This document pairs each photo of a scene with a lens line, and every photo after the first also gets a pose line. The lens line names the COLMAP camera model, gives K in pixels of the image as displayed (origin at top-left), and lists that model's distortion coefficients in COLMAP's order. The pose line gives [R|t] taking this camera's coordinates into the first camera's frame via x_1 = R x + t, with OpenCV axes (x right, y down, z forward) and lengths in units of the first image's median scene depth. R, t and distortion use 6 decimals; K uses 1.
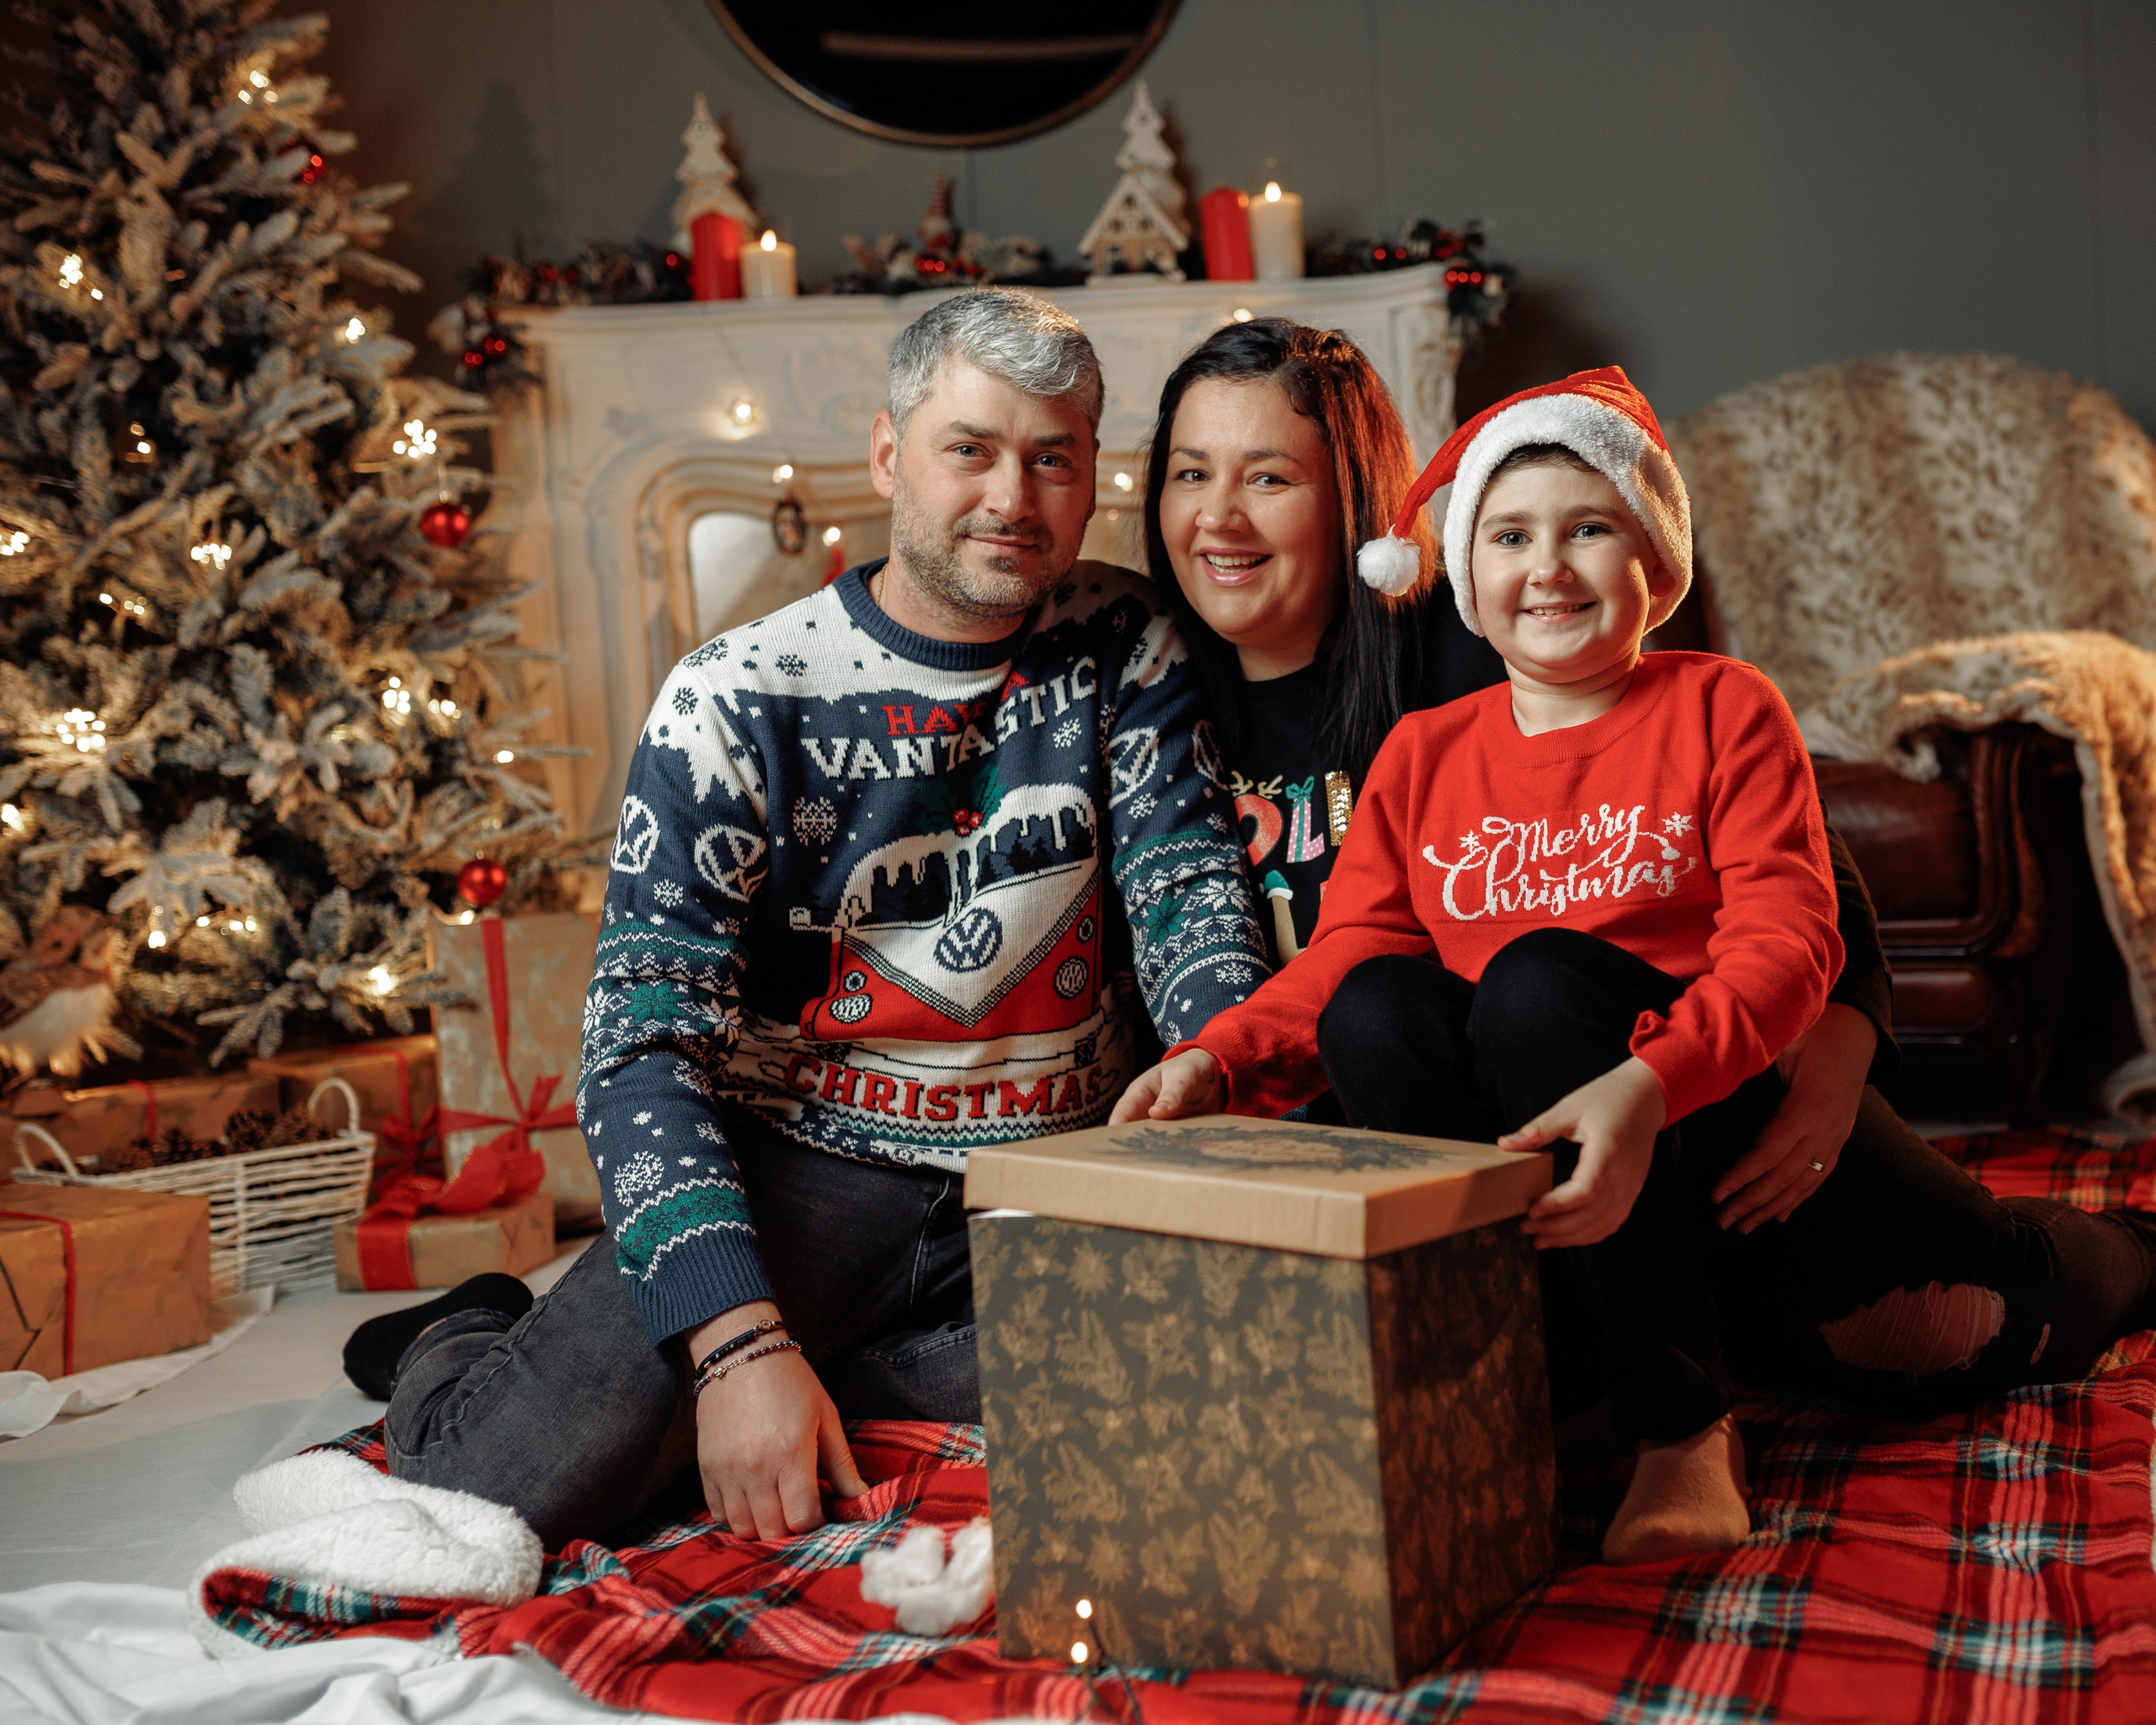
lens RADIAL K [[2454.5, 0, 1291.2], [0, 2454.5, 859.7], [0, 0, 1]] dist [0.036350, 0.000000]
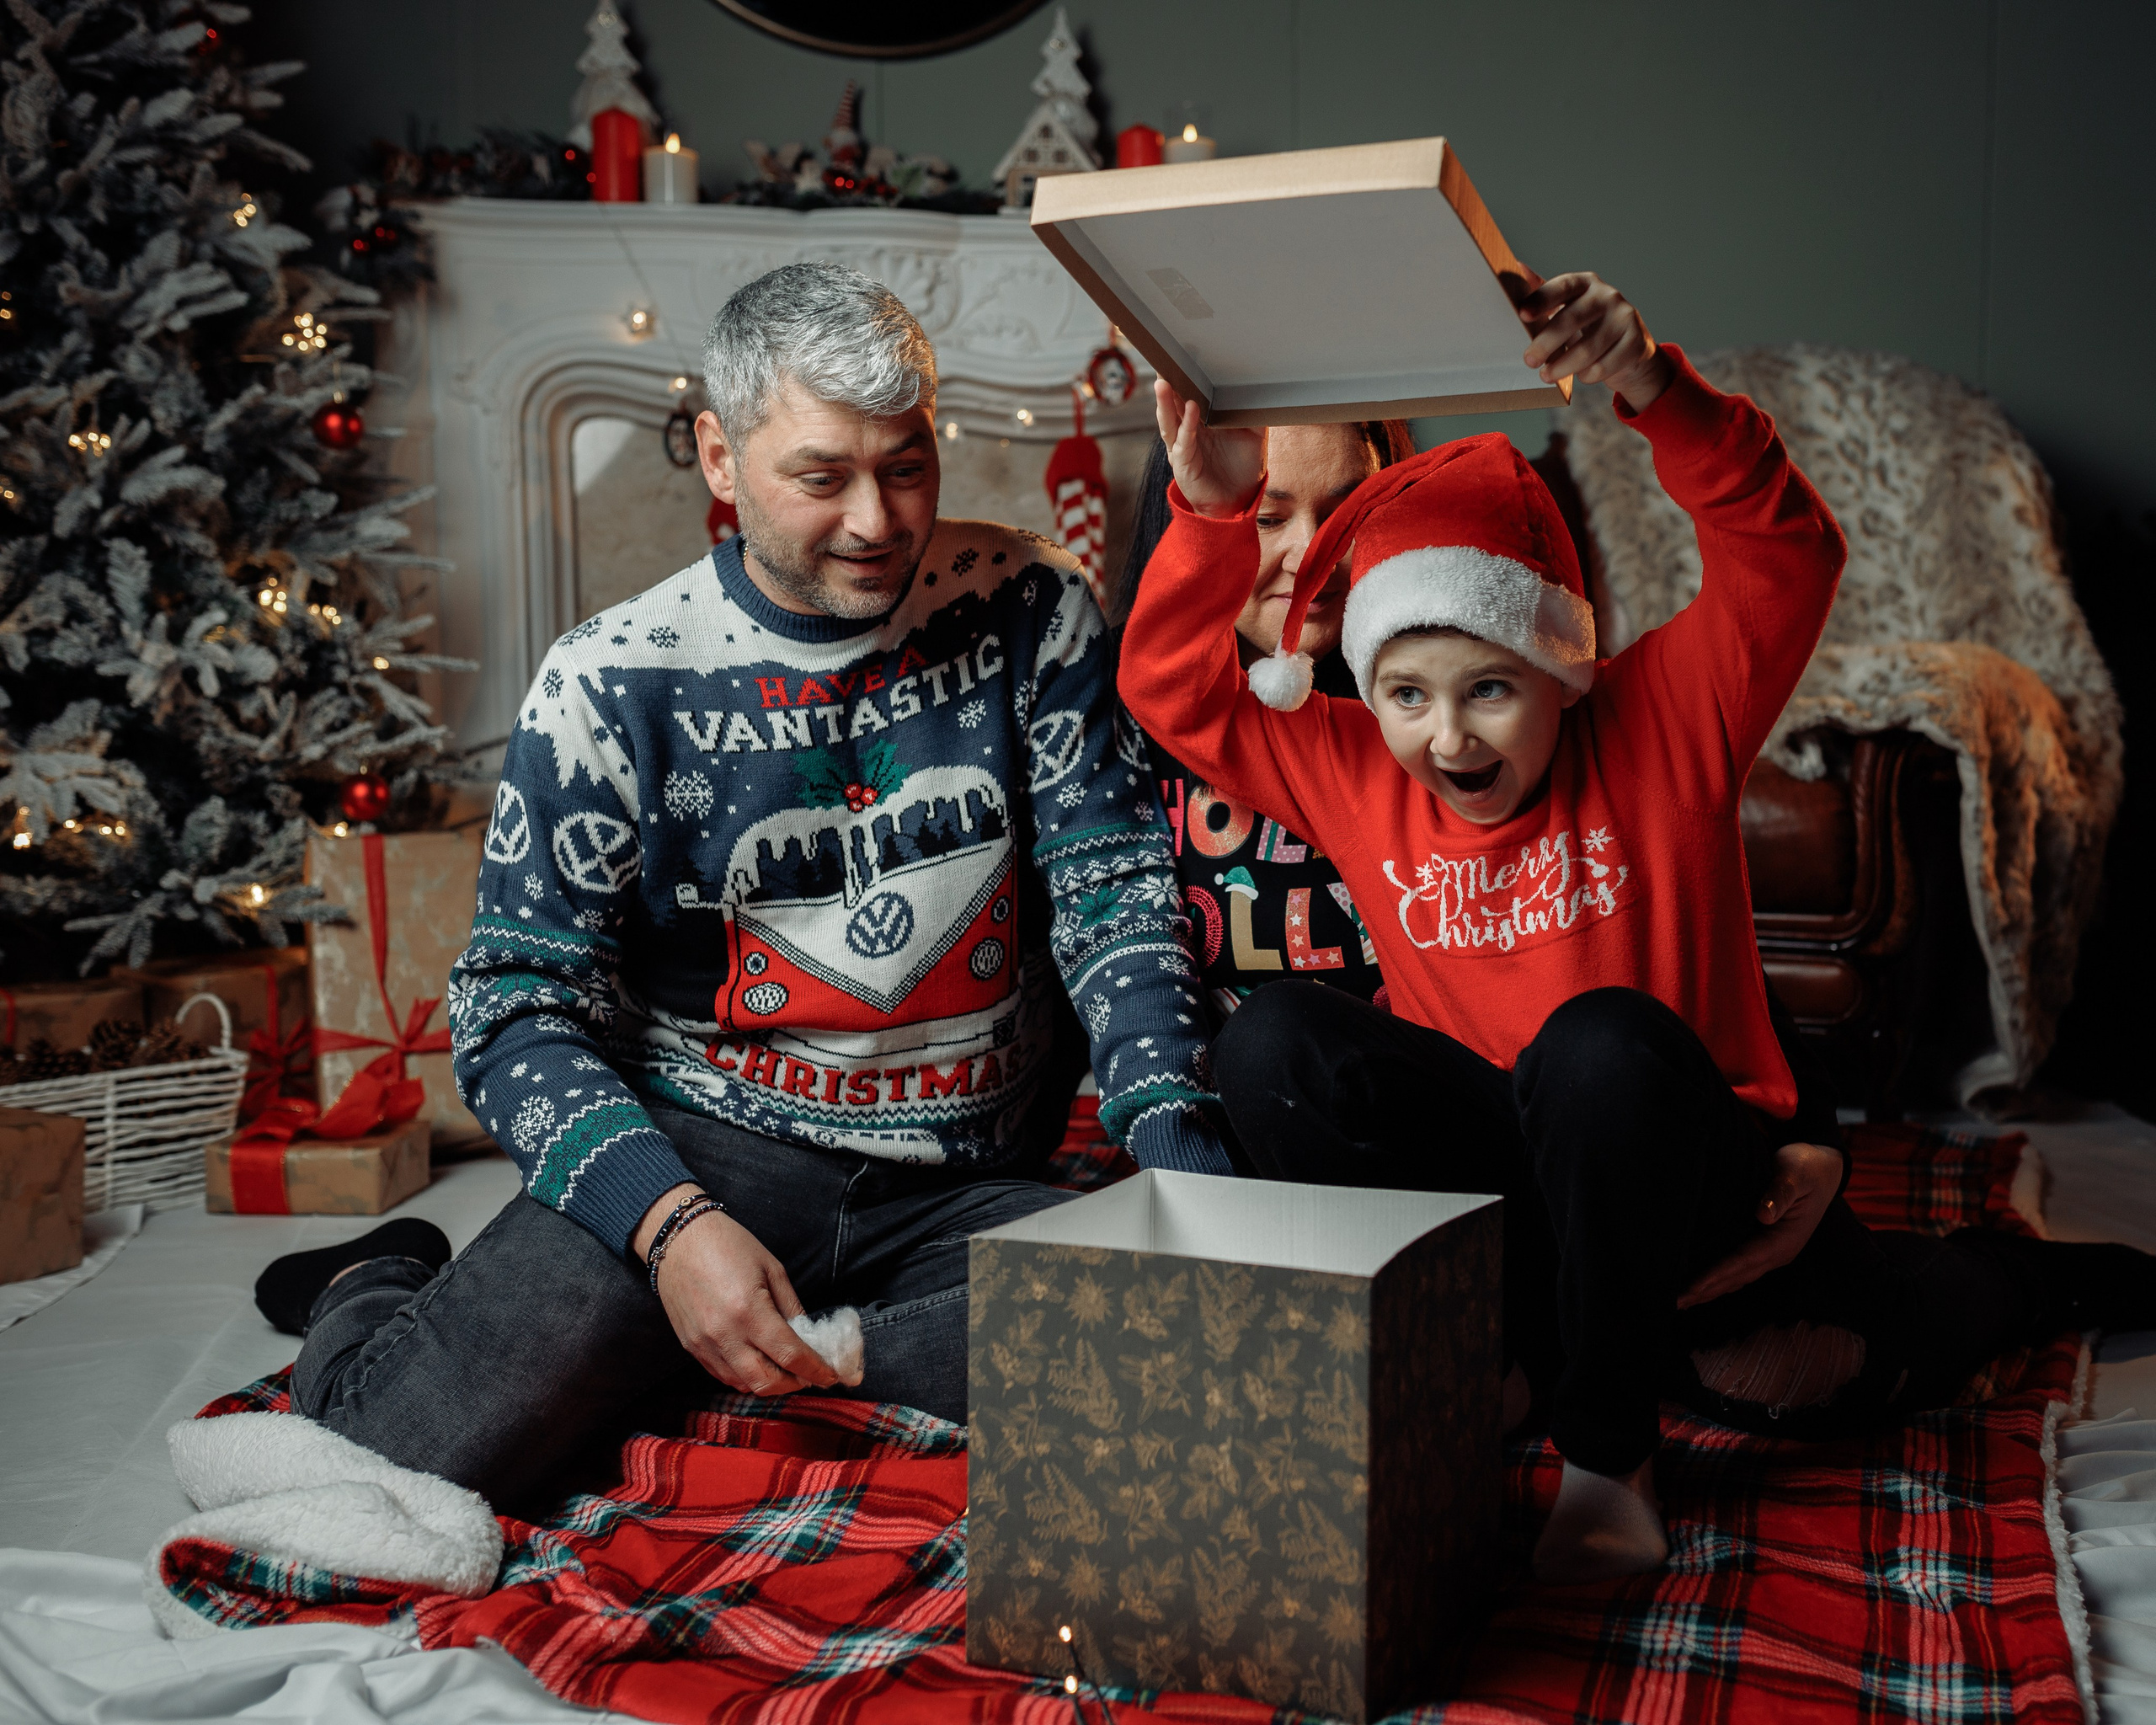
lens RADIAL K [[2454.5, 0, 1293.5], [0, 2454.5, 861.2], [0, 0, 1]] dist [0.036350, 0.000000]
pose [[0.995092, 0.054955, 0.082296, -0.039961], [-0.058655, 0.997342, 0.043231, -0.029740], [-0.079701, -0.047845, 0.995670, -0.008068]]
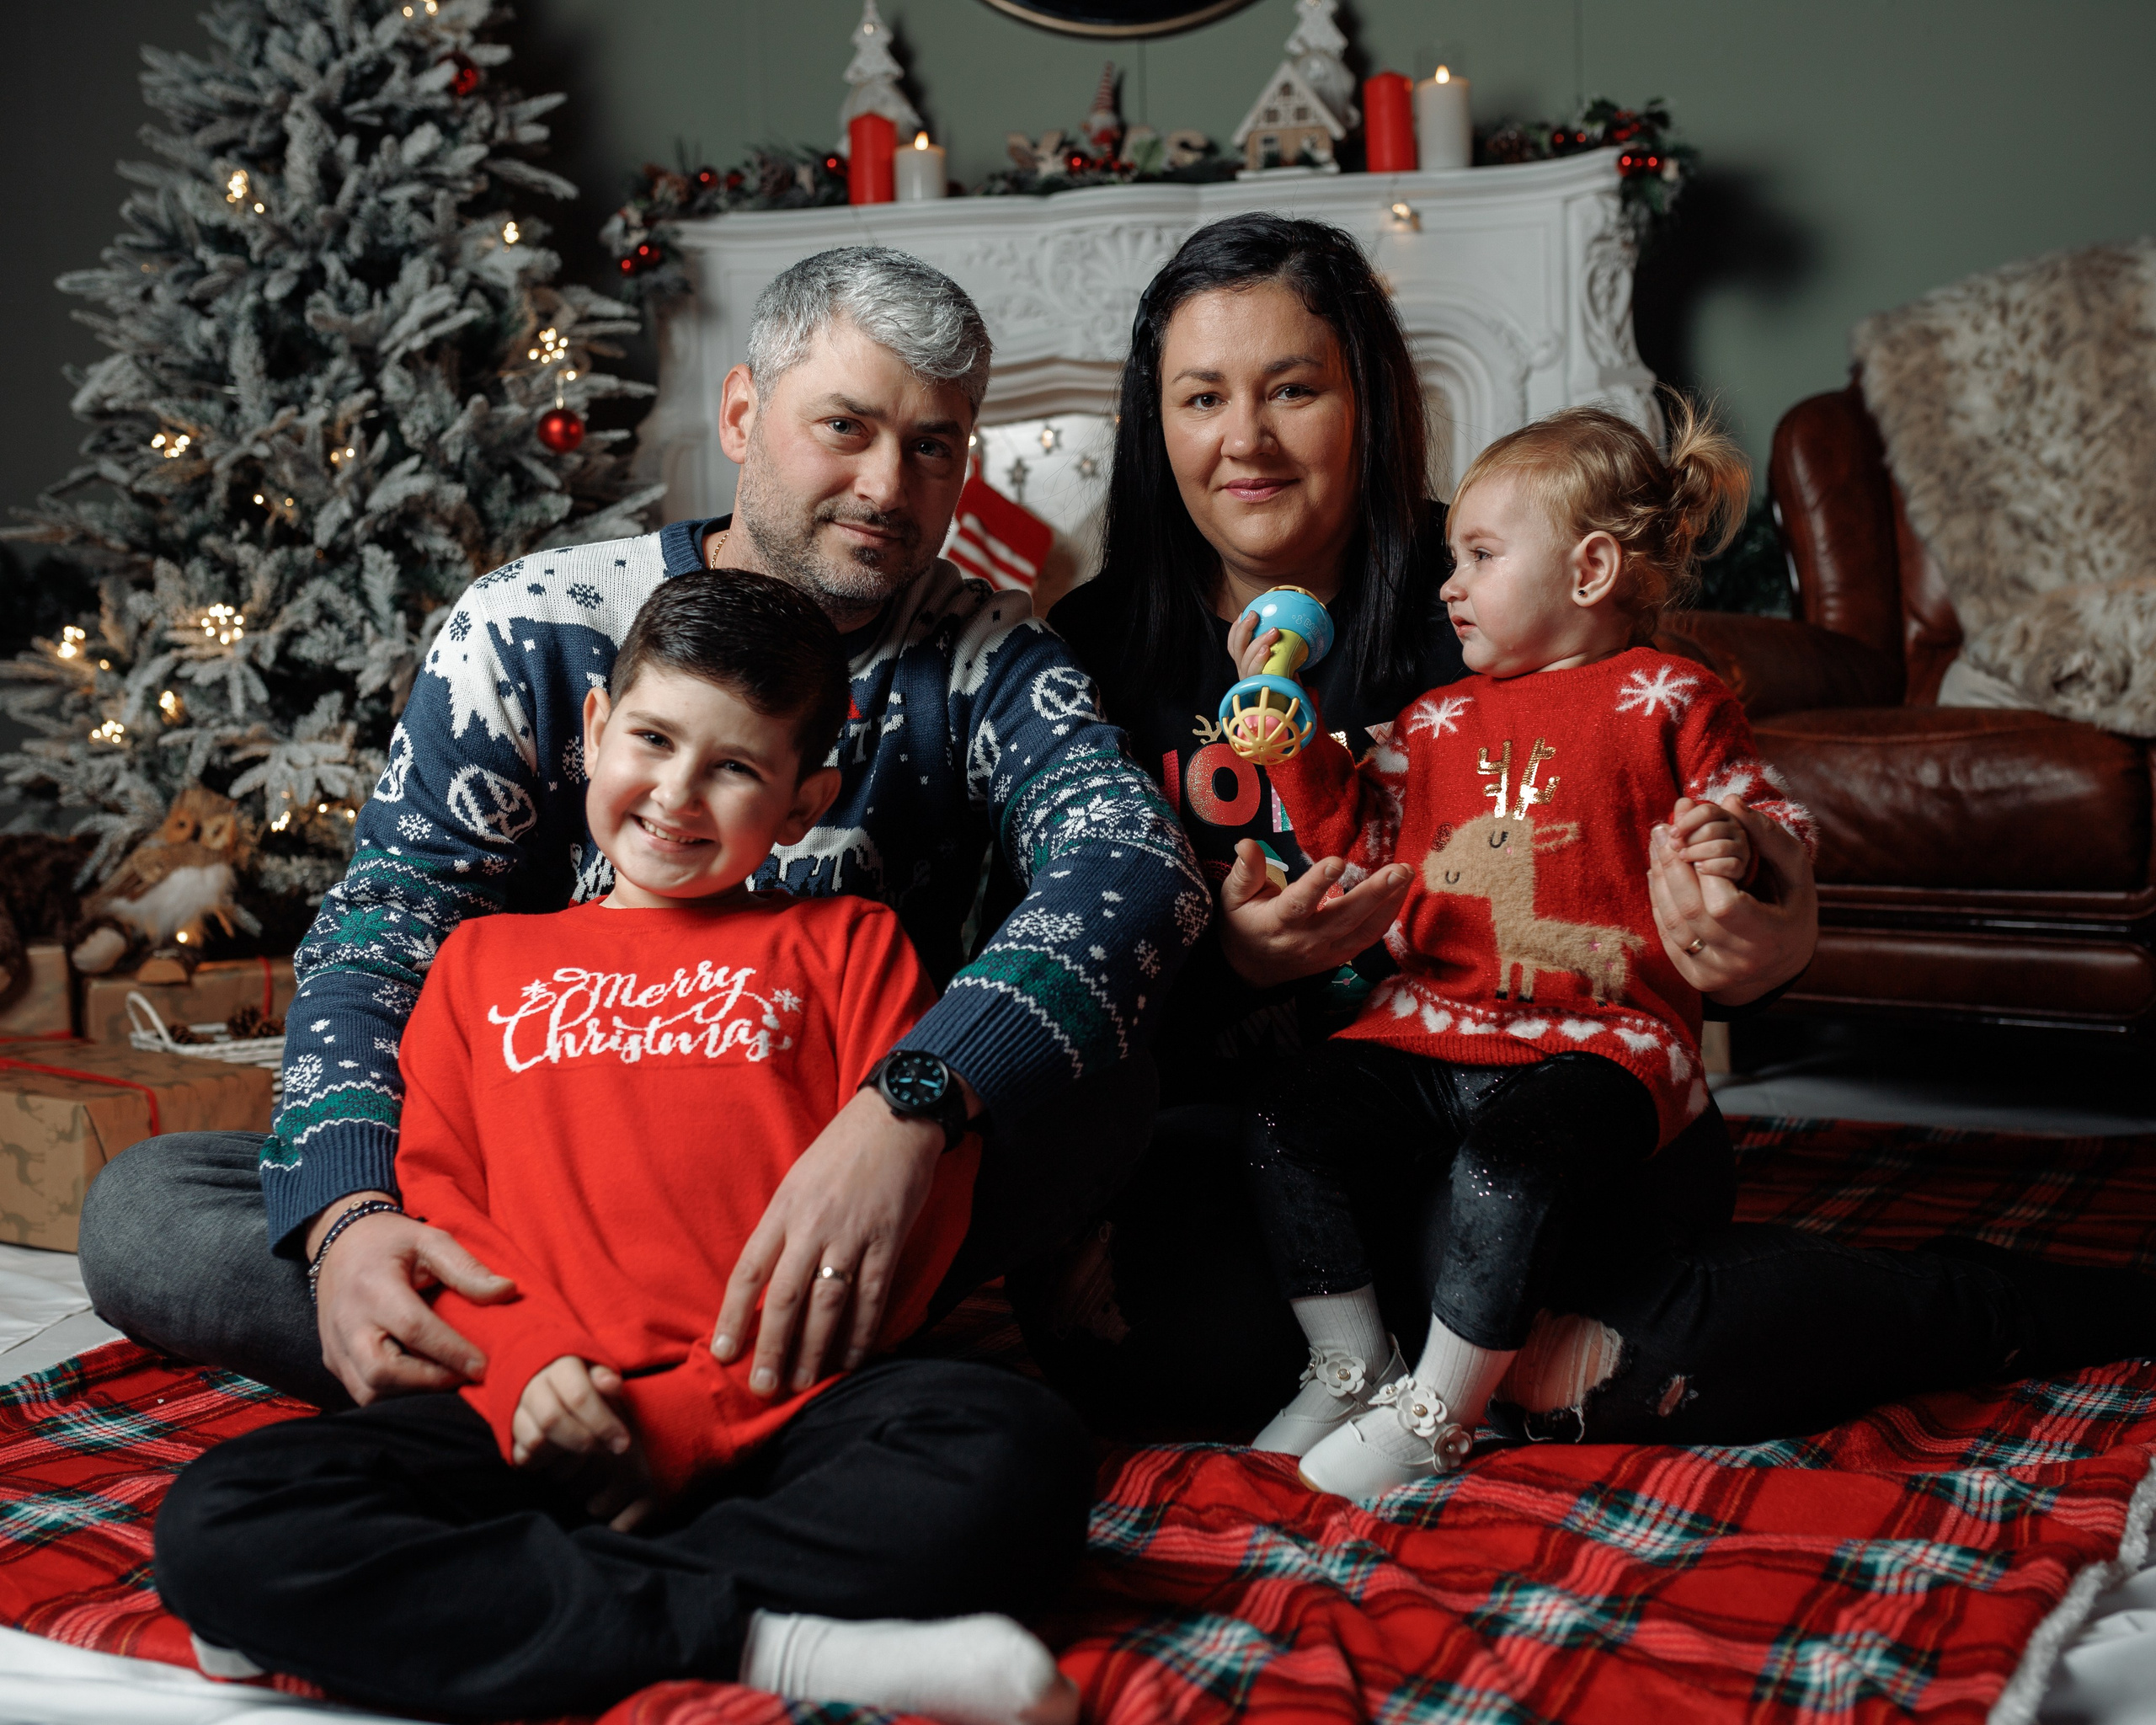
lens RADIAL K [[2454.5, 0, 1091.9], [0, 2454.5, 857.1], [0, 0, 1]] dist [0.036350, 0.000000]
pose [[0.971407, 0.045857, -0.232951, 0.121202], [-0.036084, 0.998287, 0.046045, -0.014087], [0.234664, -0.036322, 0.971398, 0.053559]]
